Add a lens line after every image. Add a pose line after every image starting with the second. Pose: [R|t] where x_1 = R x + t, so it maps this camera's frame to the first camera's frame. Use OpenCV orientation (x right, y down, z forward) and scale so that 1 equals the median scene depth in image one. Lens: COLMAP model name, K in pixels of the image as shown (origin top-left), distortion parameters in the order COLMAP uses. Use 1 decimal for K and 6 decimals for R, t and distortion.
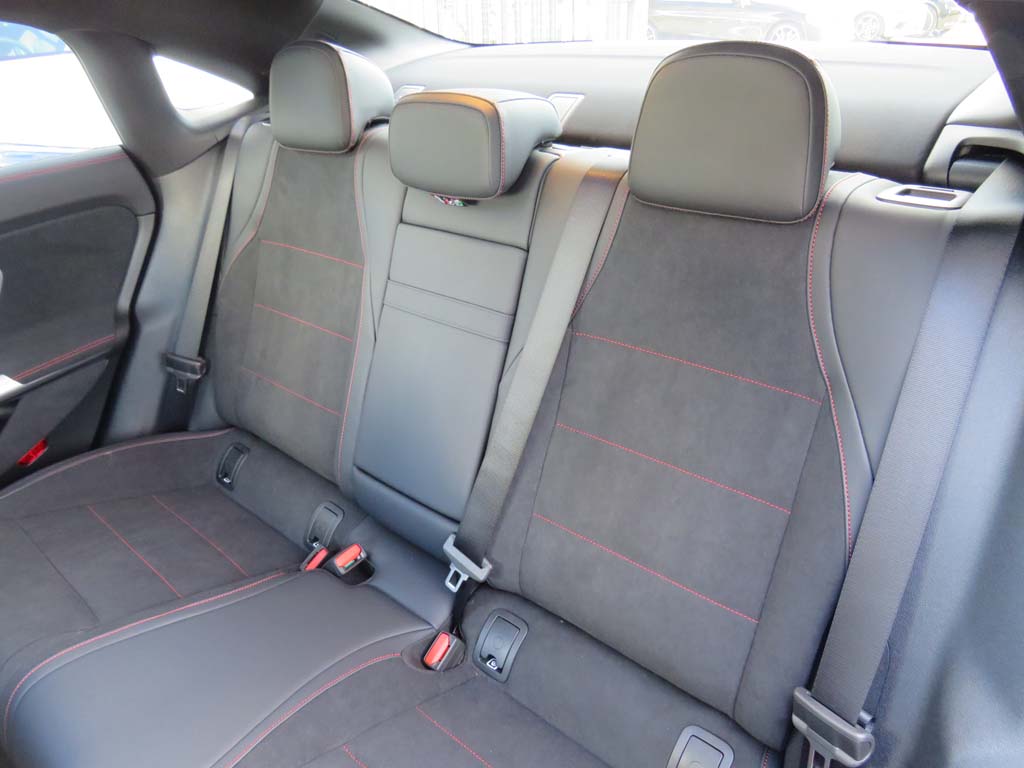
lens RADIAL K [[736.0, 0, 512.0], [0, 736.0, 384.0], [0, 0, 1]] dist [-0.021625, -0.000503]
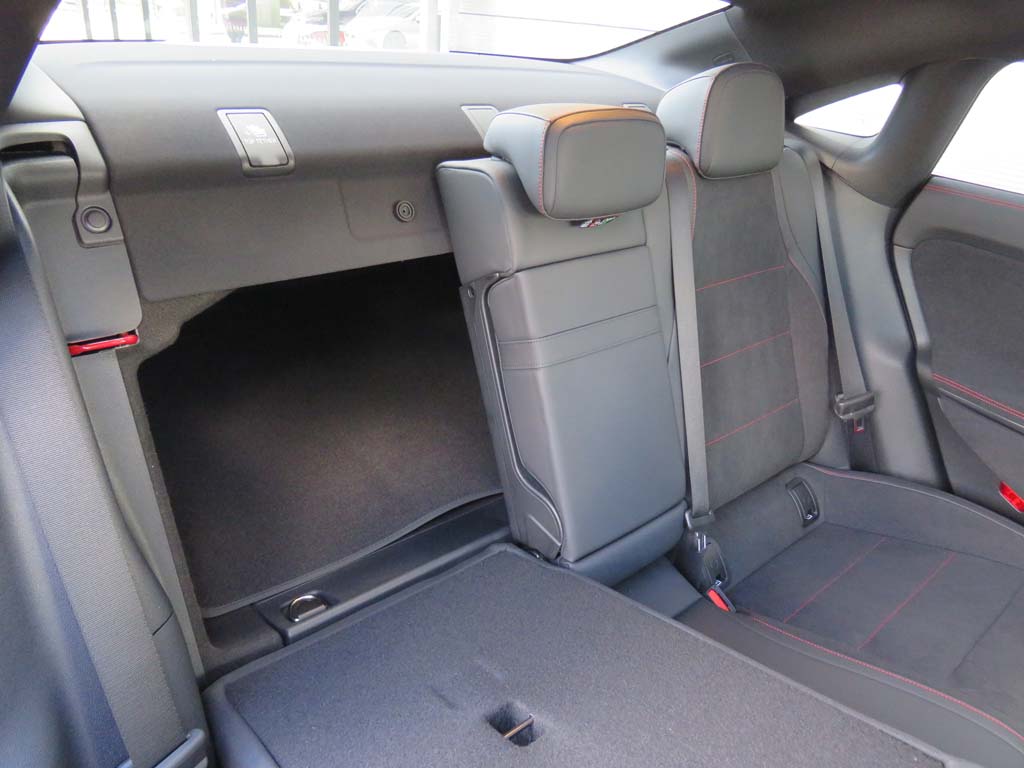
lens RADIAL K [[736.0, 0, 512.0], [0, 736.0, 384.0], [0, 0, 1]] dist [-0.021625, -0.000503]
pose [[0.158532, -0.401515, 0.902028, -1.003606], [0.390084, 0.864728, 0.316354, -0.395337], [-0.907029, 0.301714, 0.293711, 0.849936]]
